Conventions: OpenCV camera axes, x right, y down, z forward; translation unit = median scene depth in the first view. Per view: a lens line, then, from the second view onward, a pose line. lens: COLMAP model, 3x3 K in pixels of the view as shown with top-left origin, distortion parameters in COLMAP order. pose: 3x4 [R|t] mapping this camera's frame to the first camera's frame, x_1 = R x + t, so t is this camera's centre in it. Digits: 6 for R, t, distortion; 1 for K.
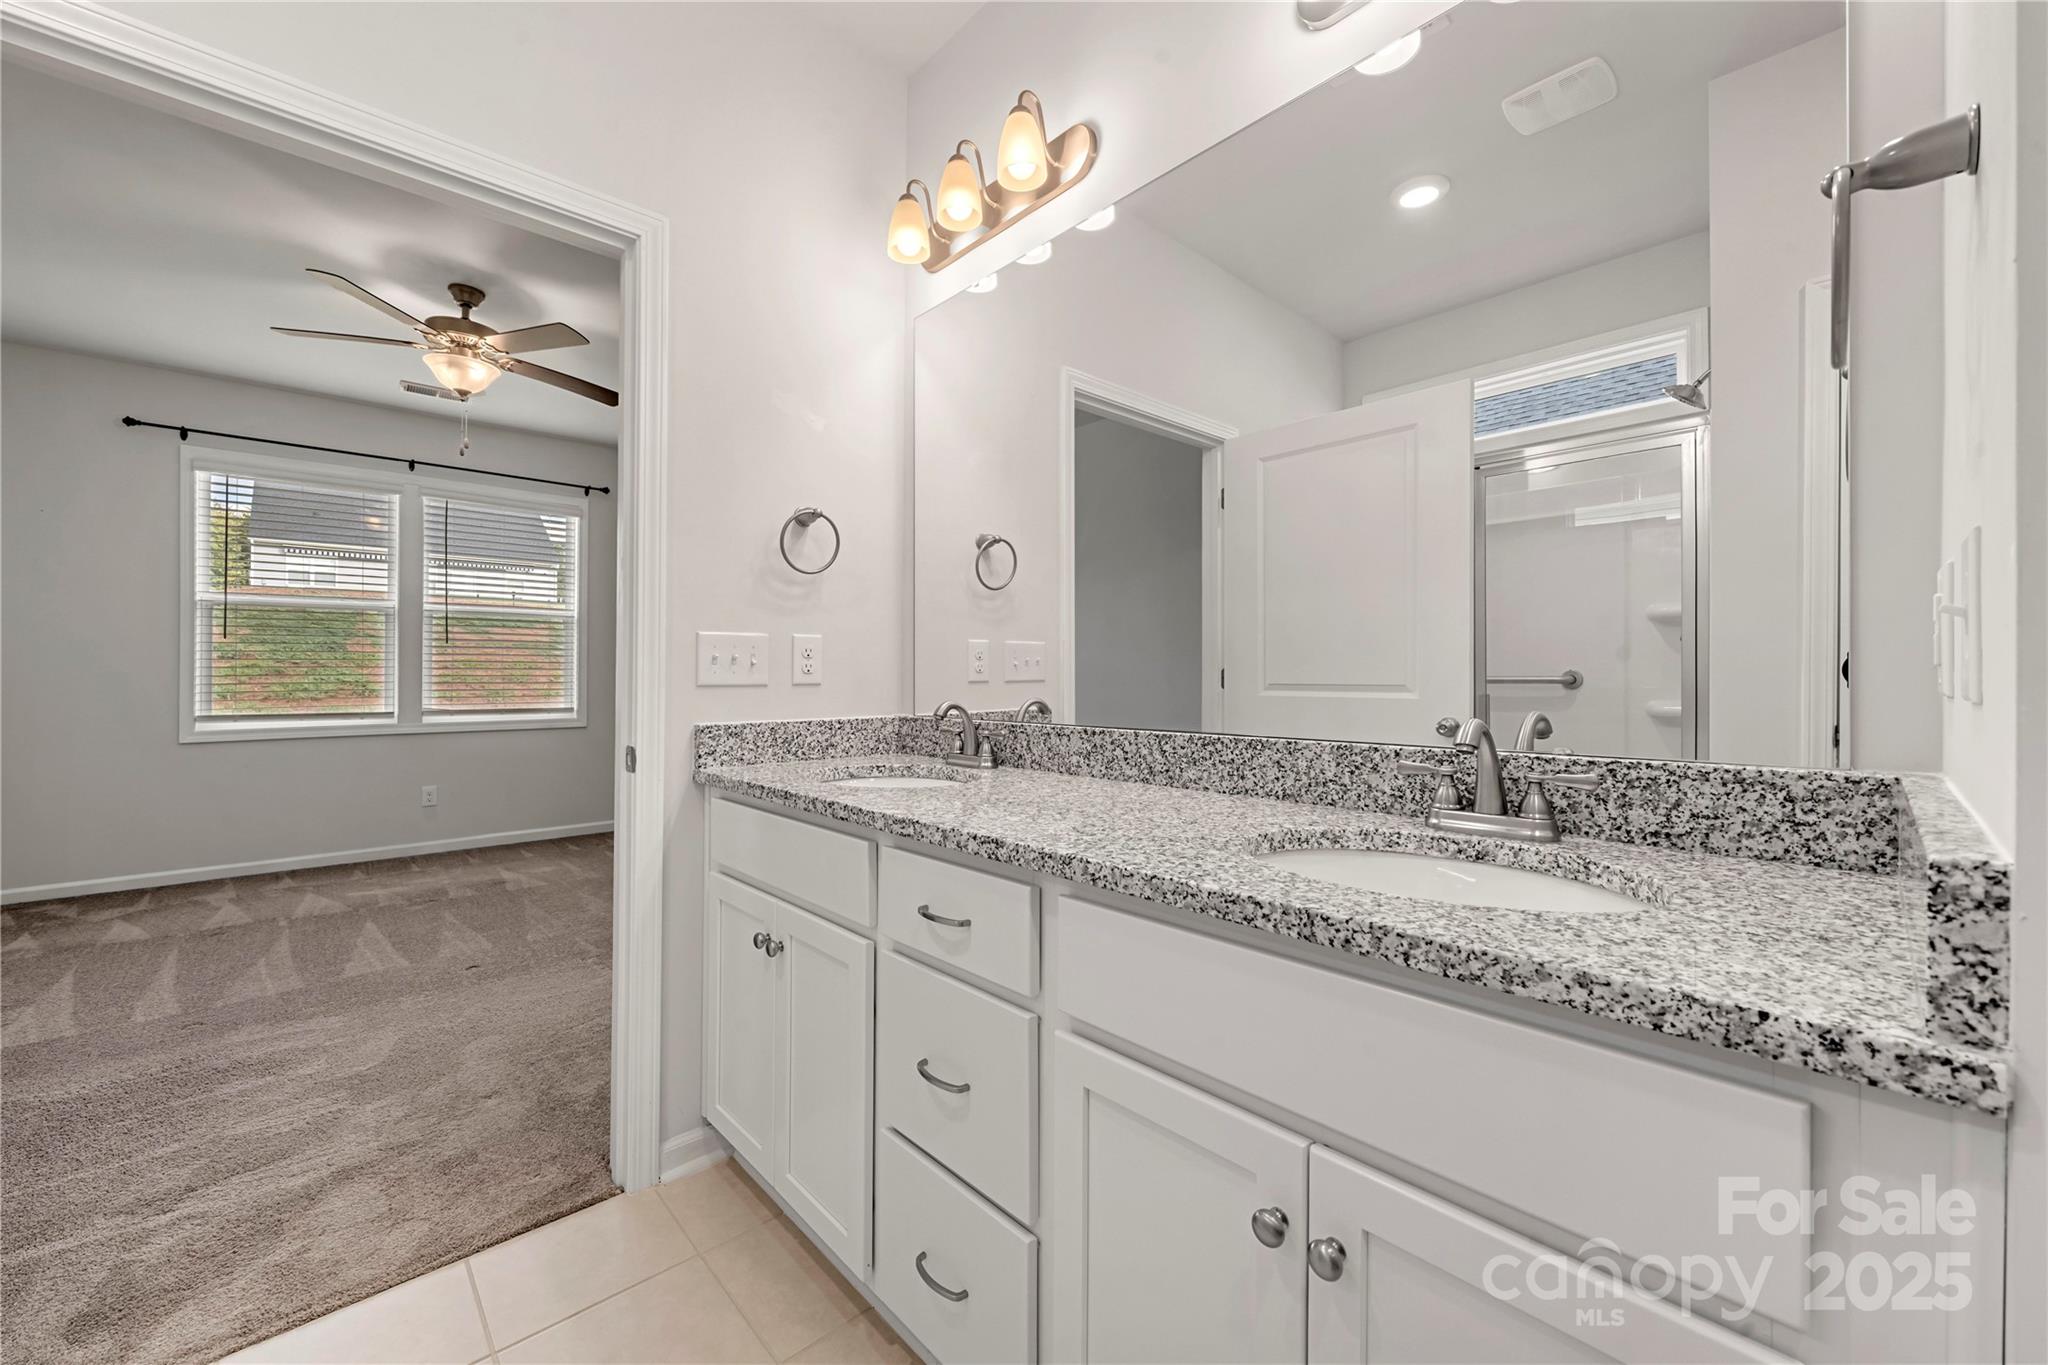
lens RADIAL K [[777.8, 0, 1024.0], [0, 777.8, 682.5], [0, 0, 1]] dist [-0.000634, -0.000140]
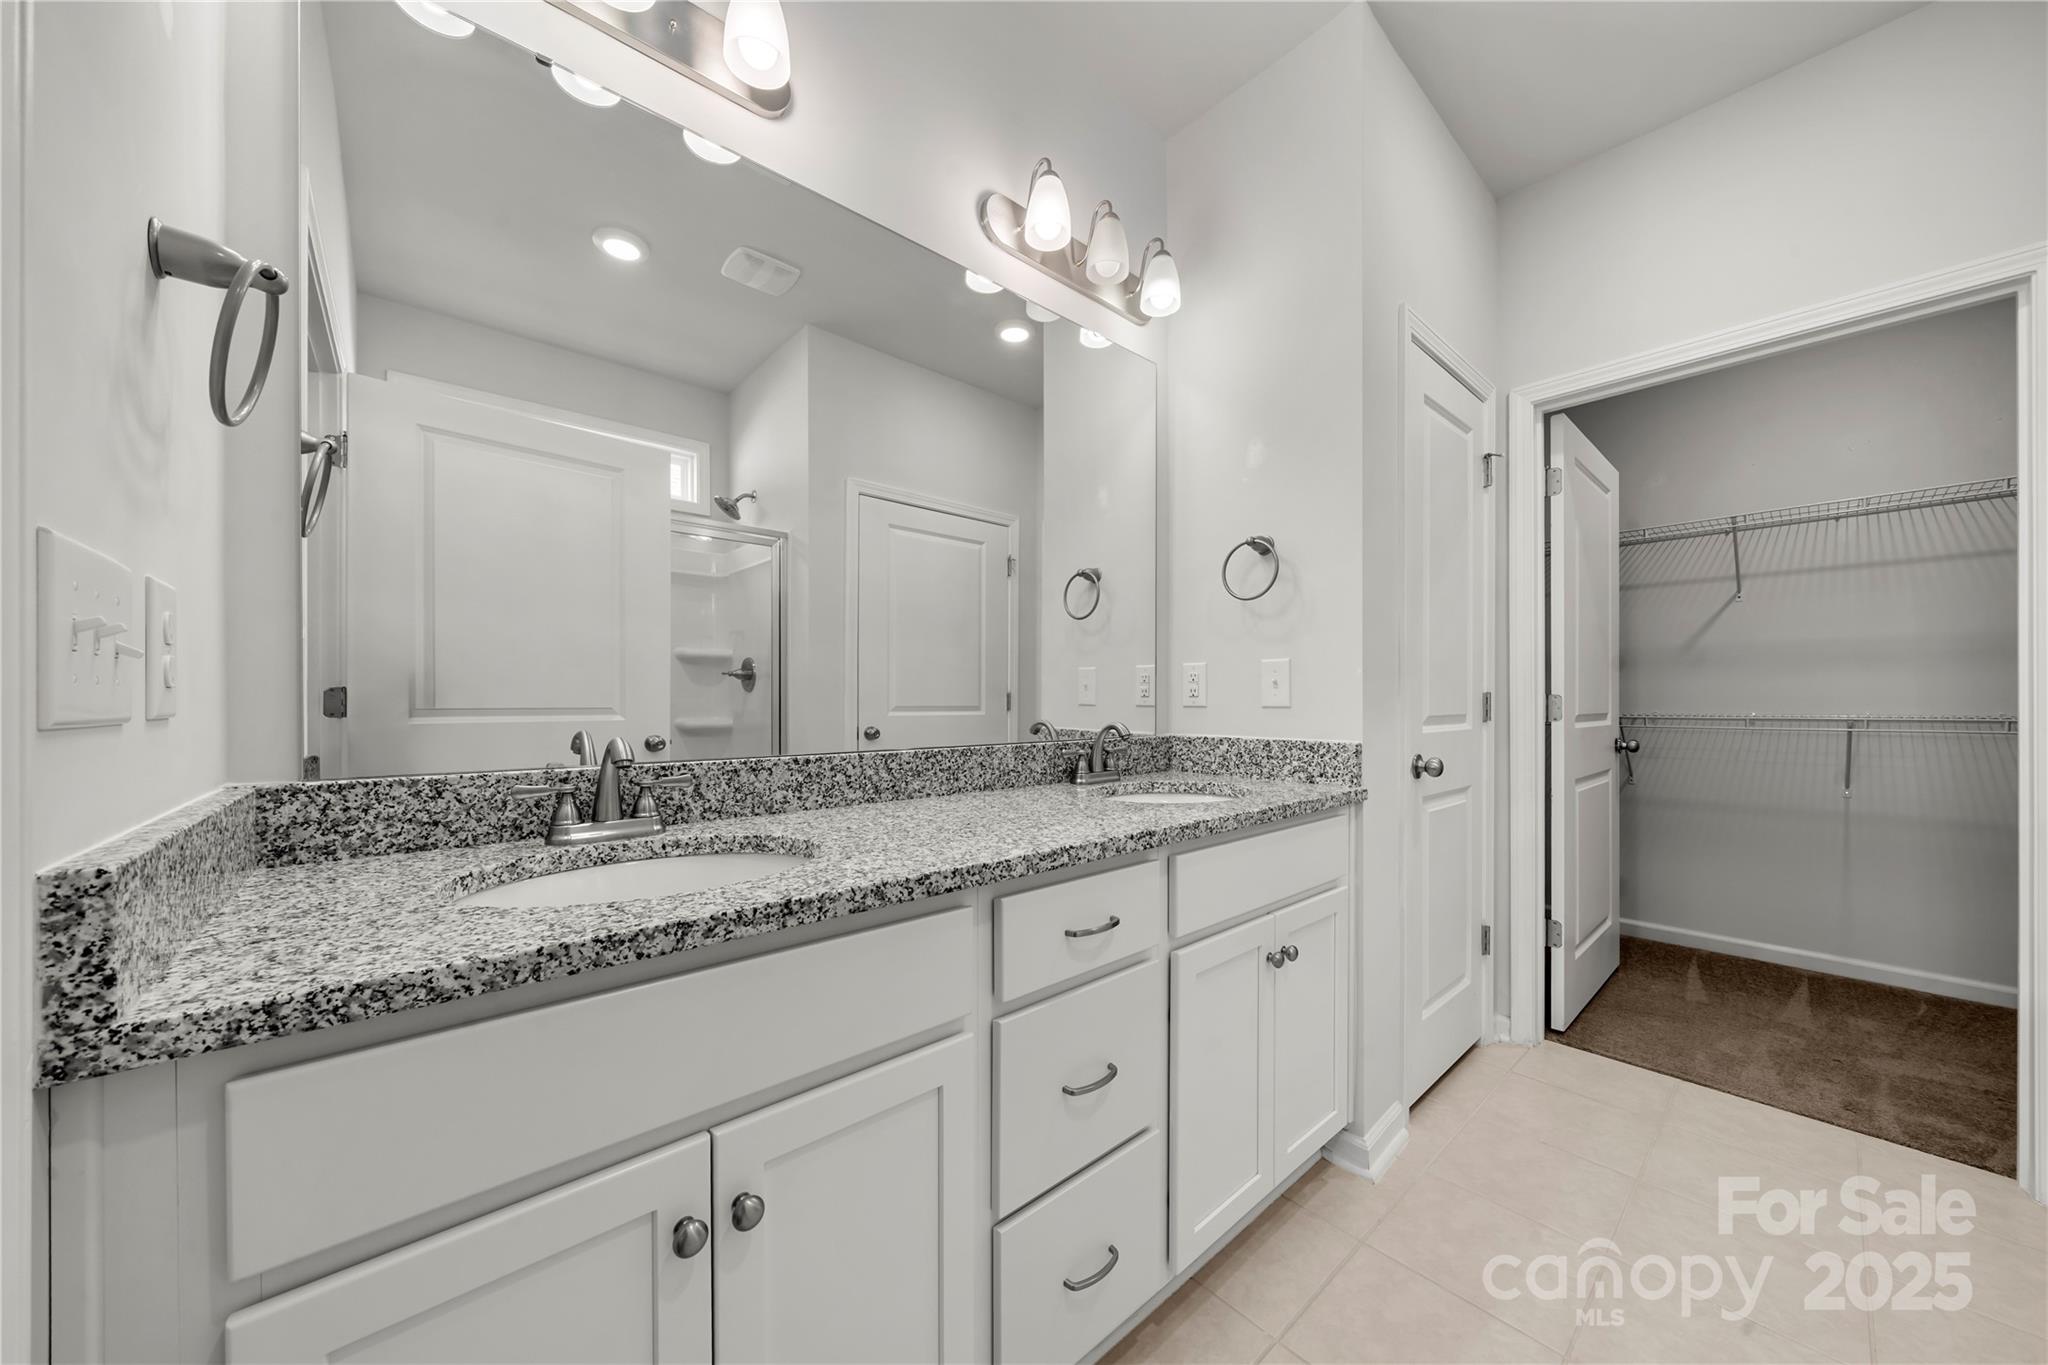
lens RADIAL K [[706.8, 0, 1024.0], [0, 706.8, 682.5], [0, 0, 1]] dist [-0.005228, 0.000023]
pose [[0.030774, 0.020254, 0.999321, -0.864877], [0.001403, 0.999793, -0.020307, -0.012971], [-0.999525, 0.002027, 0.030739, 0.844340]]
